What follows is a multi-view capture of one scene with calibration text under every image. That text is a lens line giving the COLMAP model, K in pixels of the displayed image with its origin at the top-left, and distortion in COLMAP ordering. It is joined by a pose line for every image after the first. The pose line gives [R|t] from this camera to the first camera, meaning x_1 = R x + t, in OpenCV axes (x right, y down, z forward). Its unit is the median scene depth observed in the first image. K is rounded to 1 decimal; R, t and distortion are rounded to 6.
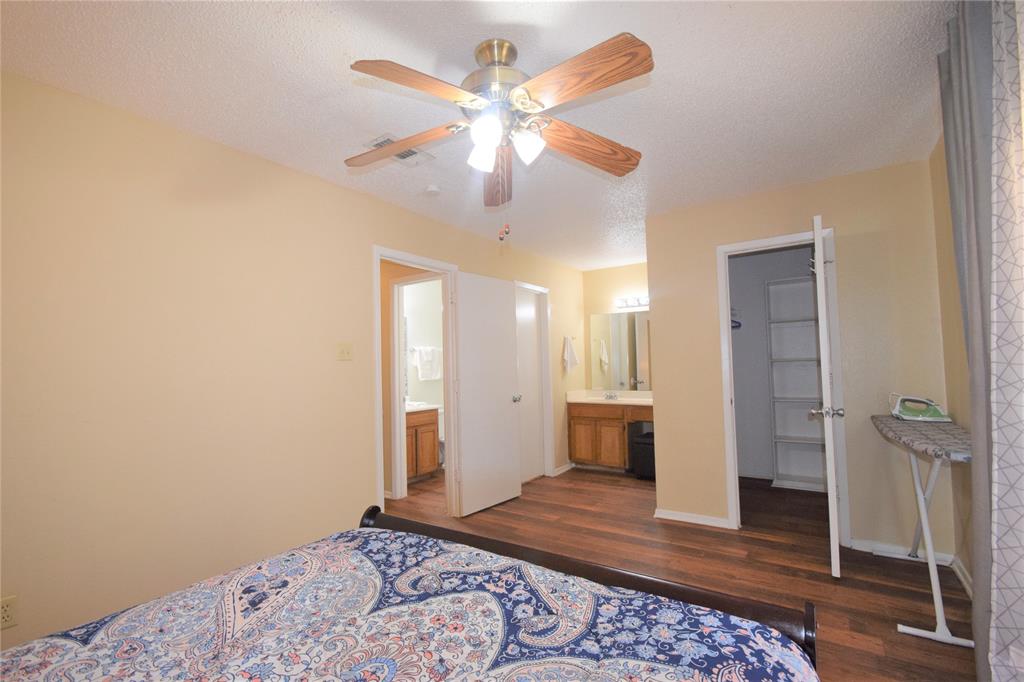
lens RADIAL K [[479.2, 0, 512.0], [0, 479.2, 341.0], [0, 0, 1]] dist [-0.001501, -0.000616]
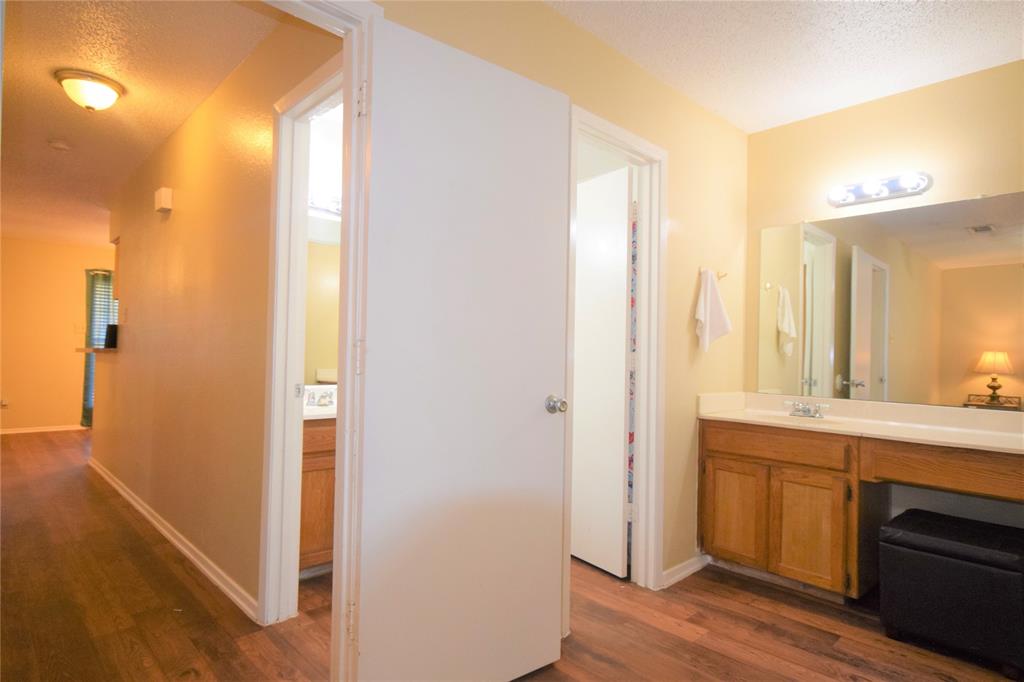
lens RADIAL K [[560.6, 0, 512.0], [0, 560.6, 341.0], [0, 0, 1]] dist [0.001963, 0.000288]
pose [[0.977016, 0.039110, -0.209547, 0.052837], [-0.034125, 0.999043, 0.027352, 0.050311], [0.210416, -0.019572, 0.977416, 0.468974]]
